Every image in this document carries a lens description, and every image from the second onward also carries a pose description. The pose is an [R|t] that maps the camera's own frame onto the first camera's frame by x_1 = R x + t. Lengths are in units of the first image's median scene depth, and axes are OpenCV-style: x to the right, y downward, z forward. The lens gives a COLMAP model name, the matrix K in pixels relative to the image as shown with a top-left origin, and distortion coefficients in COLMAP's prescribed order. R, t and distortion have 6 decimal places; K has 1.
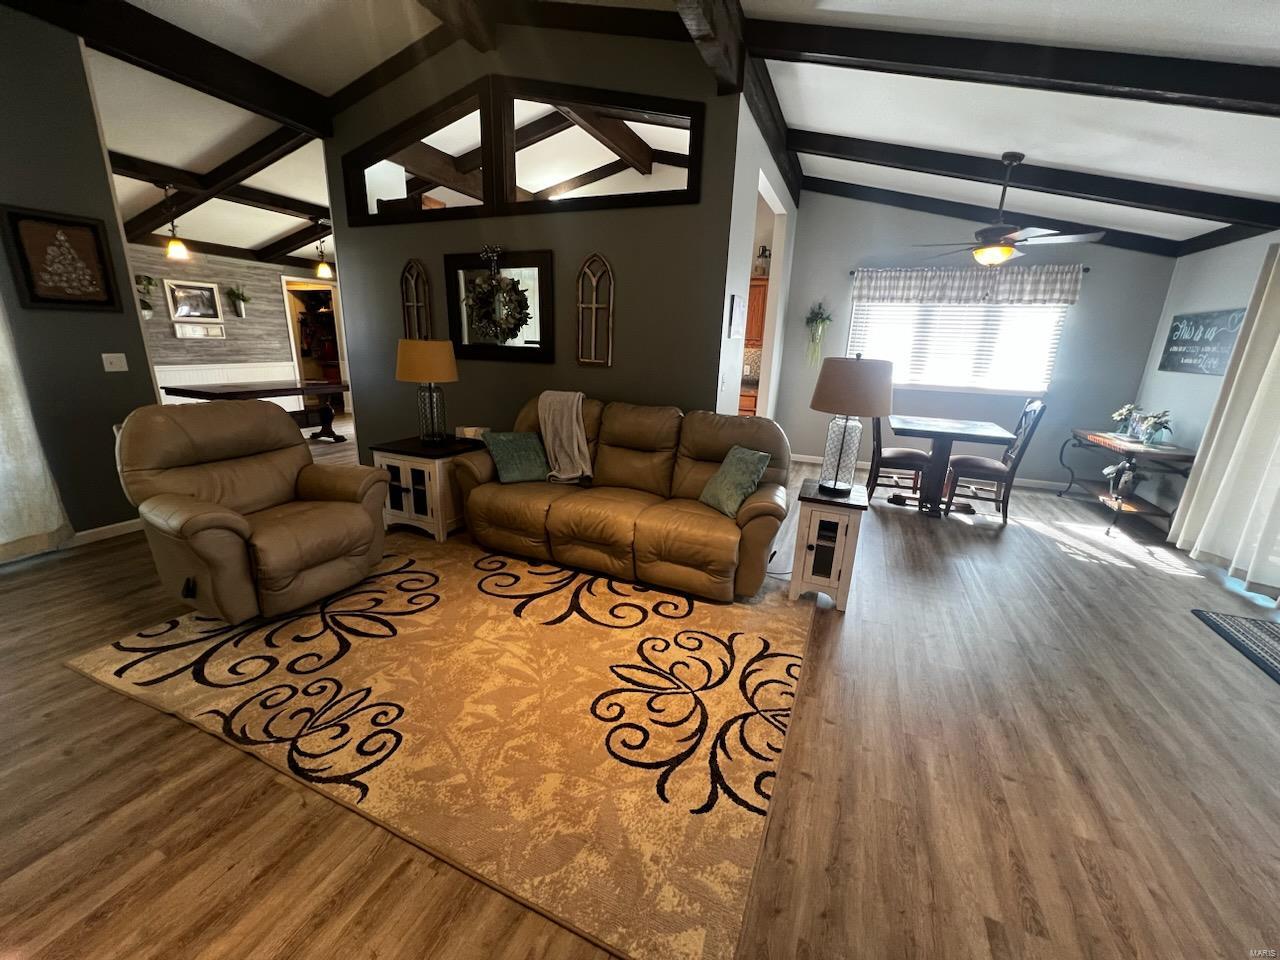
lens RADIAL K [[509.4, 0, 640.0], [0, 509.4, 482.7], [0, 0, 1]] dist [-0.001983, 0.000176]
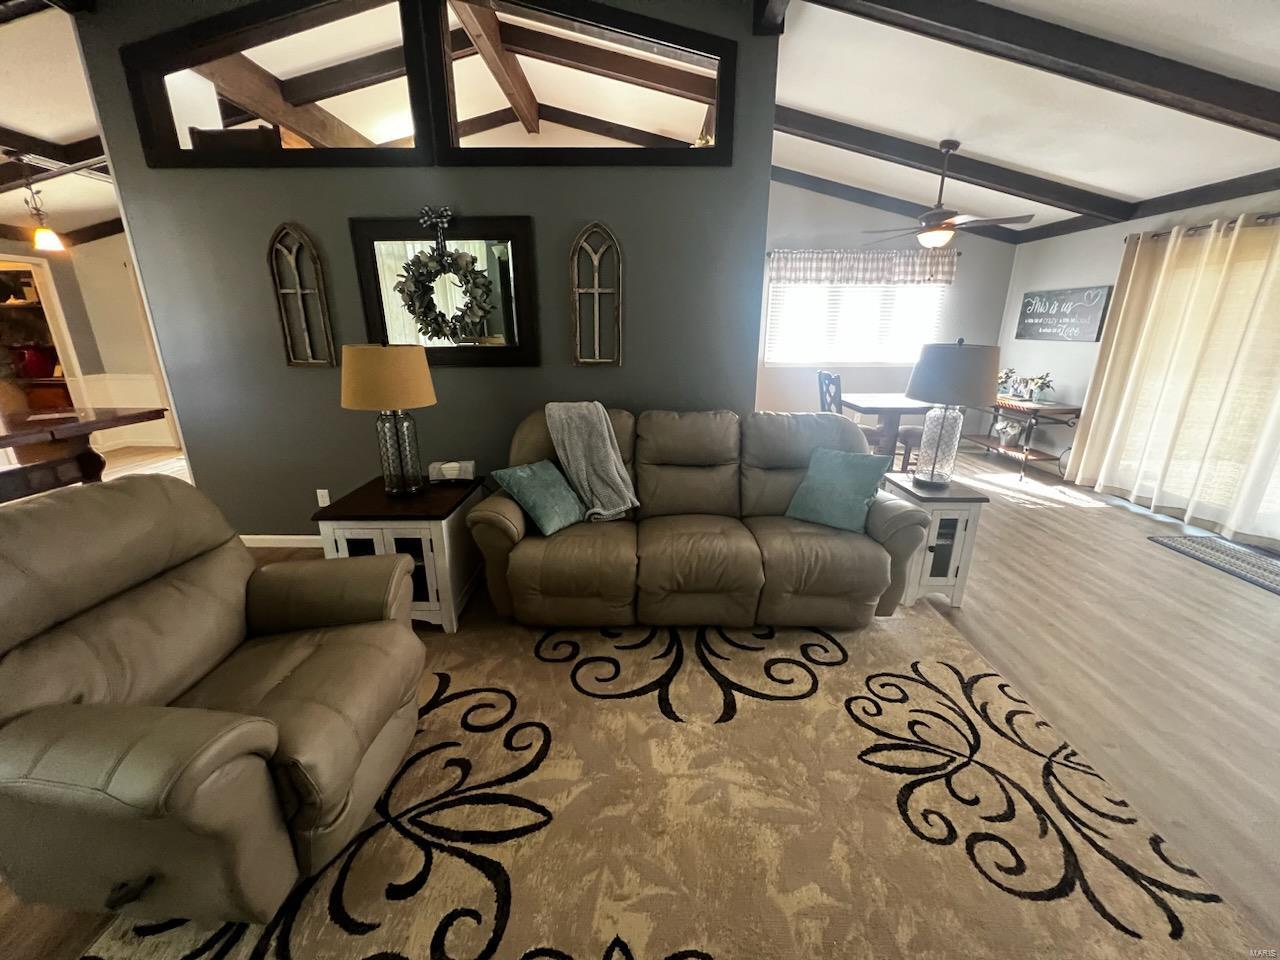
lens RADIAL K [[509.4, 0, 634.0], [0, 509.4, 482.3], [0, 0, 1]] dist [-0.001983, 0.000176]
pose [[0.922494, -0.146198, 0.357254, -0.377077], [0.135388, 0.989252, 0.055233, -0.093225], [-0.361489, -0.002585, 0.932373, 0.252784]]
